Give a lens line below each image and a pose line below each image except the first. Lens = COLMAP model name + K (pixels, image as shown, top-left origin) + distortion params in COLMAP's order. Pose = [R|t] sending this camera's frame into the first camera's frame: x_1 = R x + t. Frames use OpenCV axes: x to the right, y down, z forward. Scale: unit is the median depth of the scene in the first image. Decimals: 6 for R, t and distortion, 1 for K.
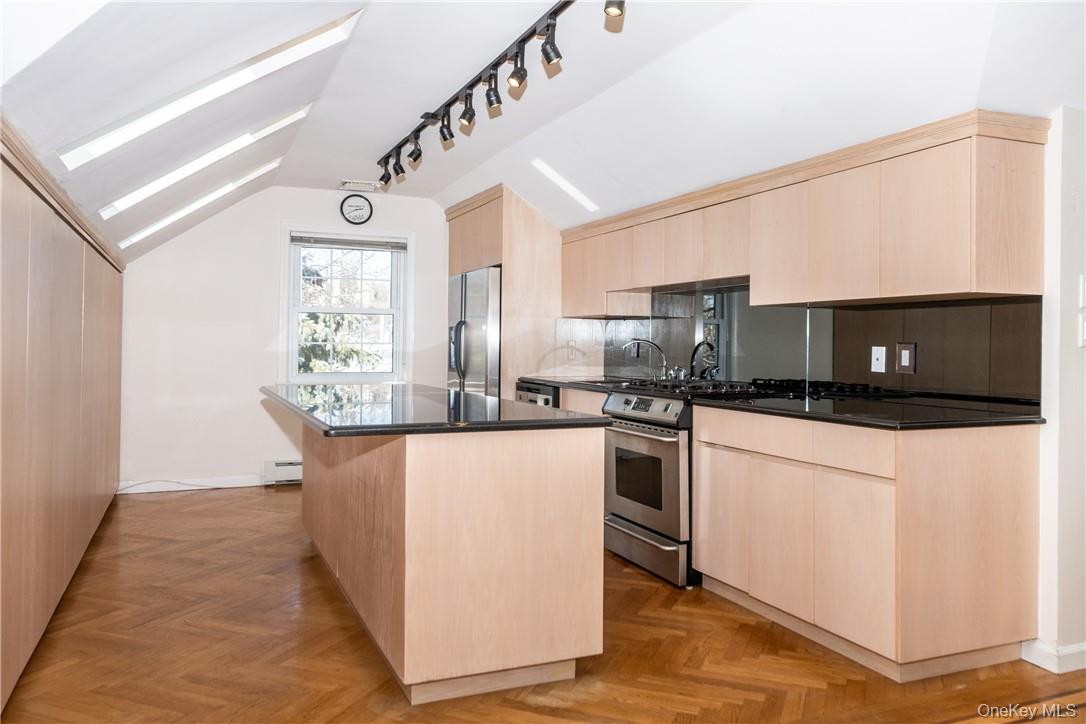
lens RADIAL K [[772.4, 0, 539.3], [0, 772.4, 336.5], [0, 0, 1]] dist [0.002449, 0.000337]
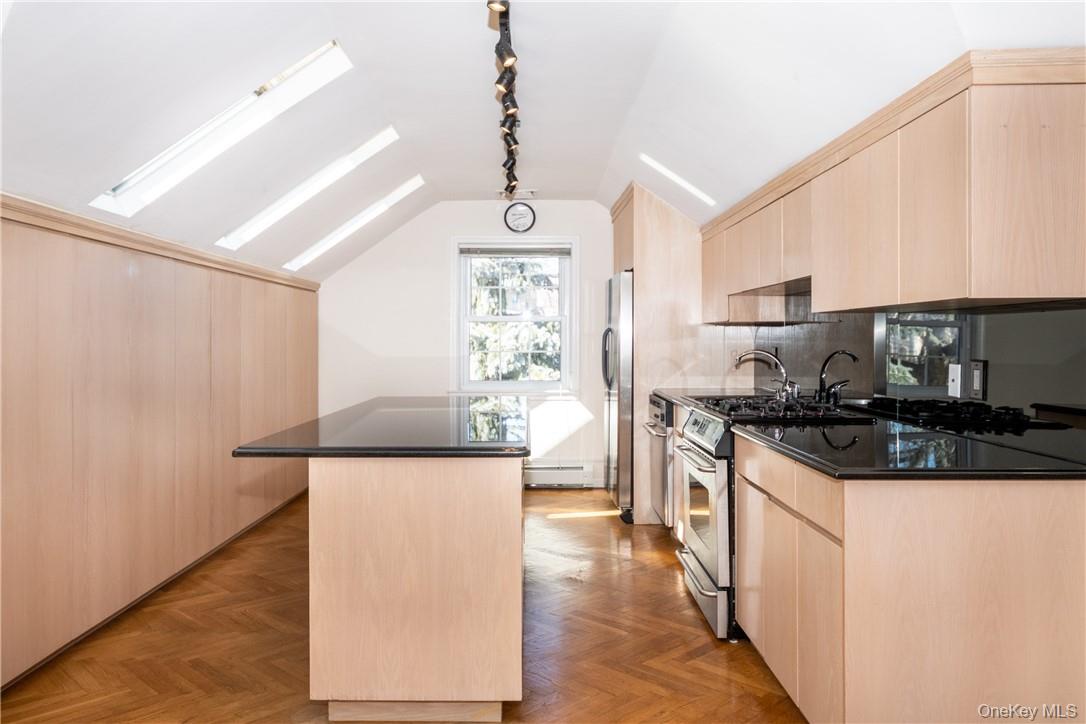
lens RADIAL K [[803.6, 0, 546.9], [0, 803.6, 342.9], [0, 0, 1]] dist [-0.000086, 0.001966]
pose [[0.920484, -0.009934, -0.390655, 0.358471], [0.014643, 0.999852, 0.009077, -0.020295], [0.390507, -0.014075, 0.920492, 0.095145]]
